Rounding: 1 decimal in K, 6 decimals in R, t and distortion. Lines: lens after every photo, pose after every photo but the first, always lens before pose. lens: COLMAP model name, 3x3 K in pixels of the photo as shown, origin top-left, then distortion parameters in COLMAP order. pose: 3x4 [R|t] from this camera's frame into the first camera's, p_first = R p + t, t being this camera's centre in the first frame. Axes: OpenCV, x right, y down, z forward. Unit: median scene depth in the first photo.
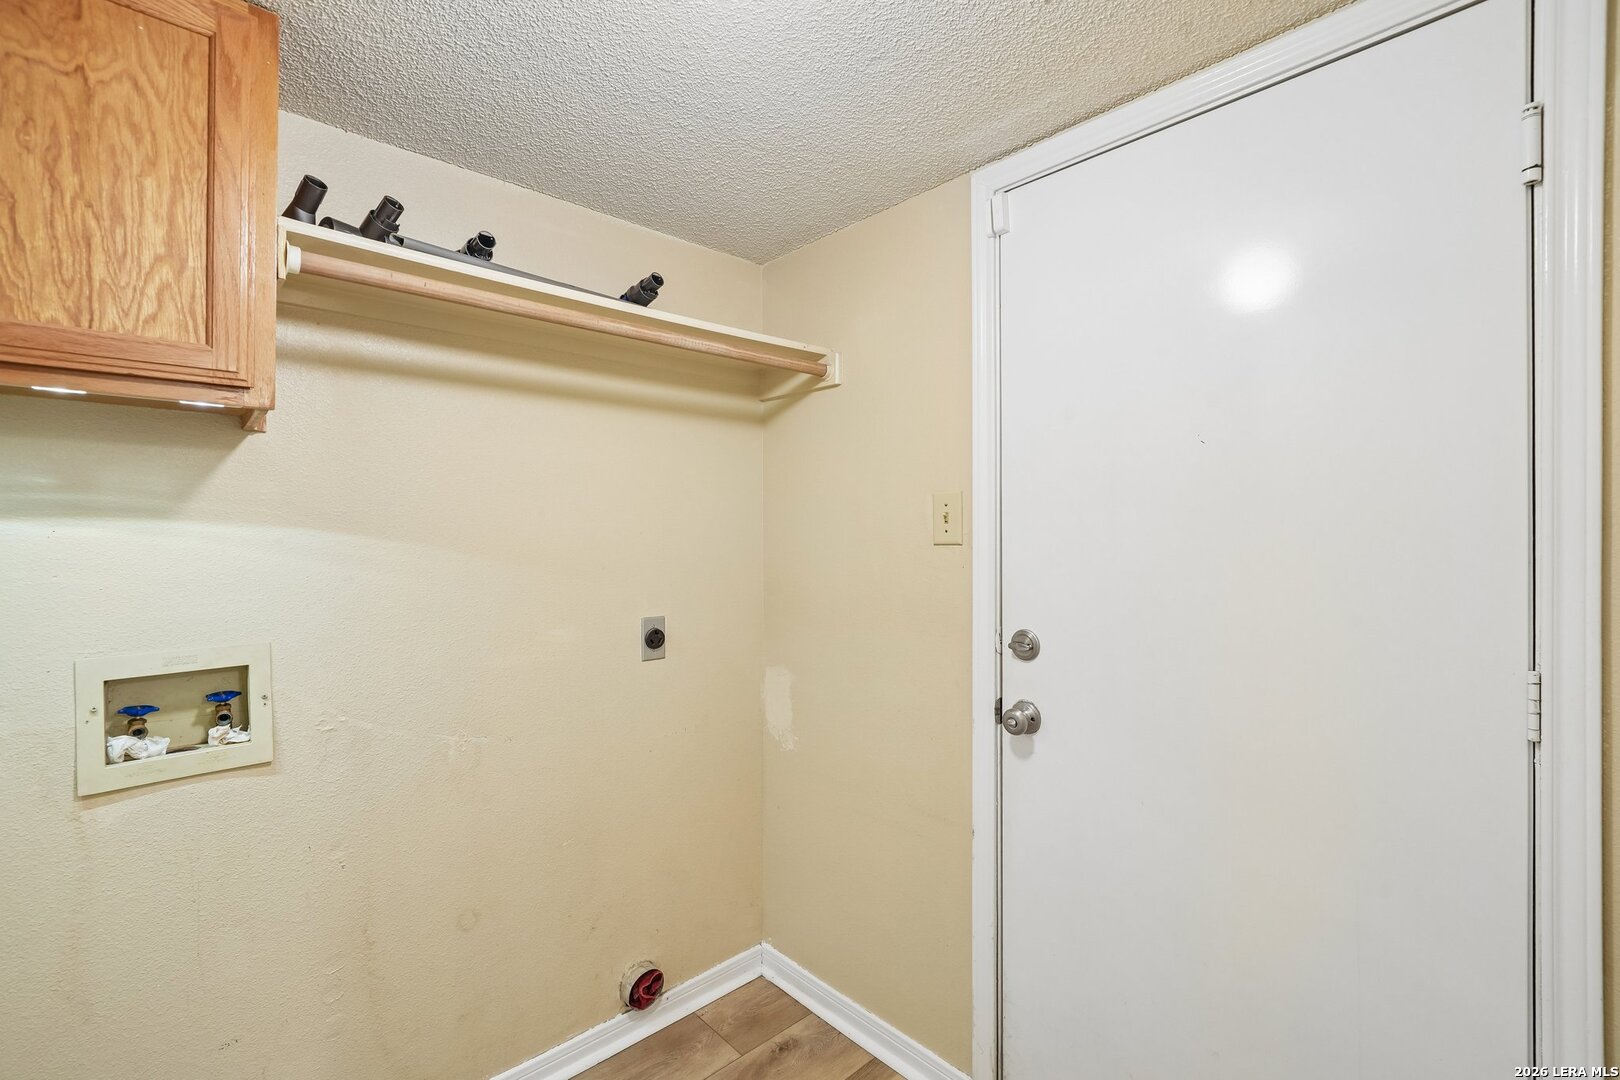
lens RADIAL K [[696.7, 0, 805.1], [0, 696.7, 533.5], [0, 0, 1]] dist [-0.000090, 0.000782]
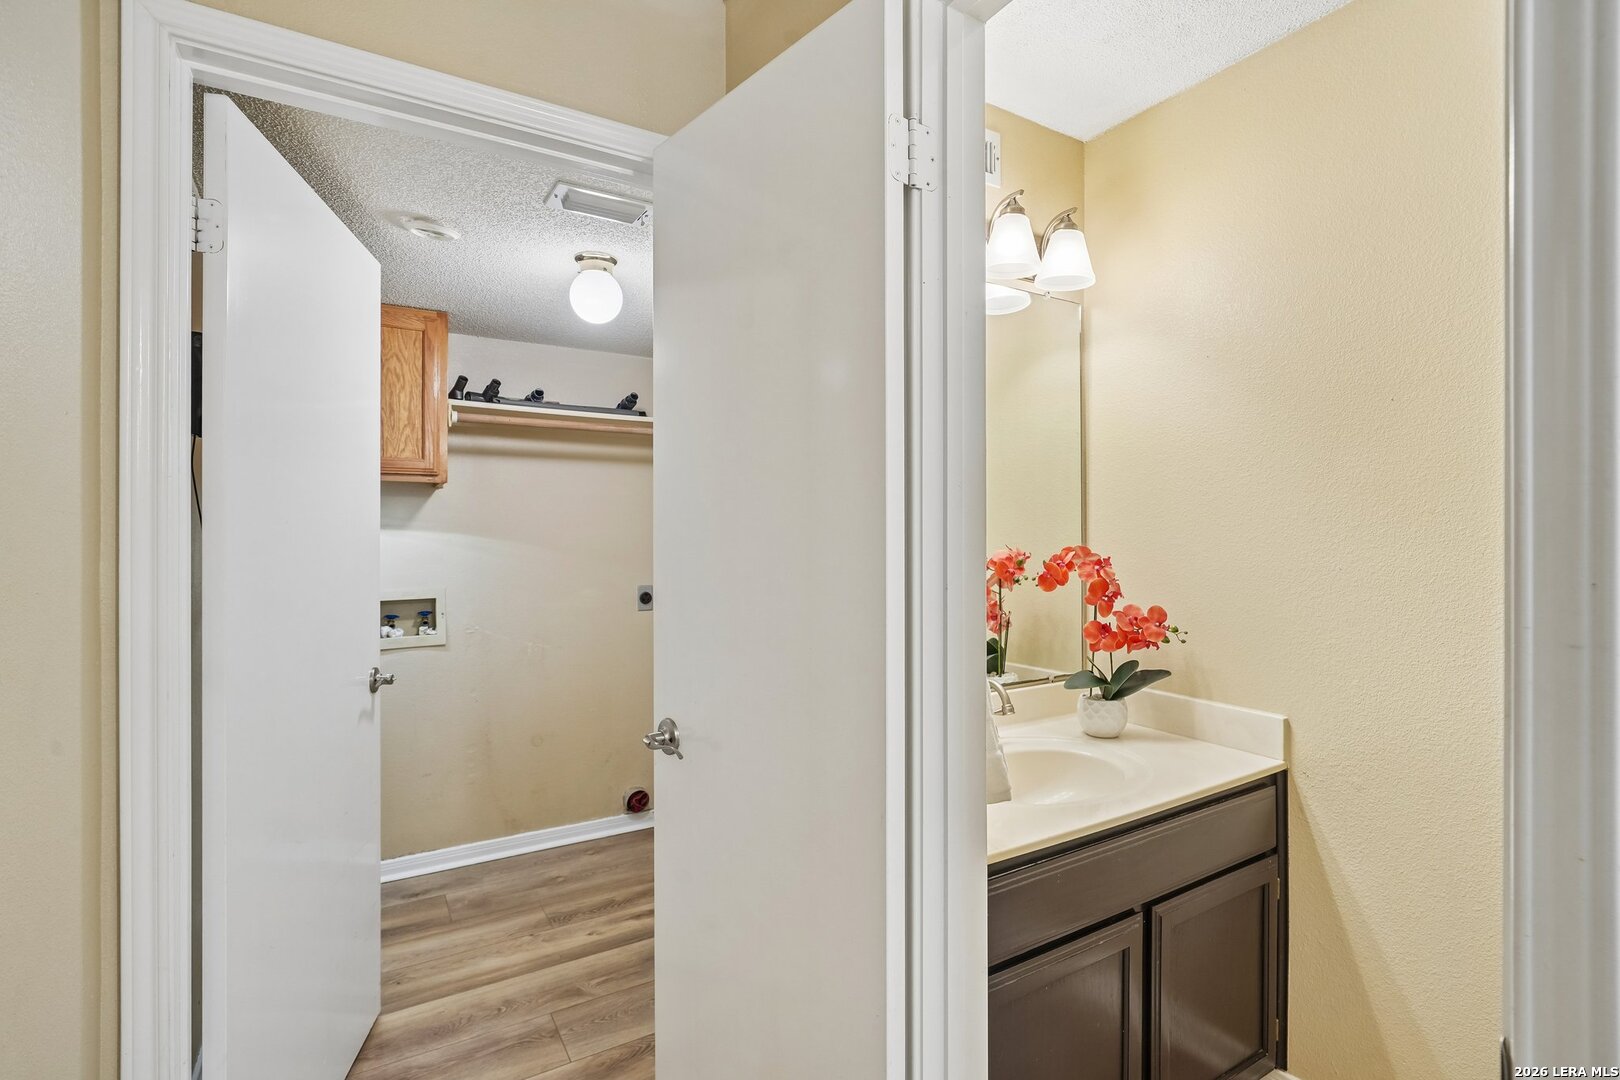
lens RADIAL K [[727.1, 0, 804.2], [0, 727.1, 530.9], [0, 0, 1]] dist [0.008315, -0.000600]
pose [[0.980762, -0.001195, -0.195205, 0.800889], [0.000233, 0.999988, -0.004950, -0.005586], [0.195208, 0.004809, 0.980750, -1.043517]]
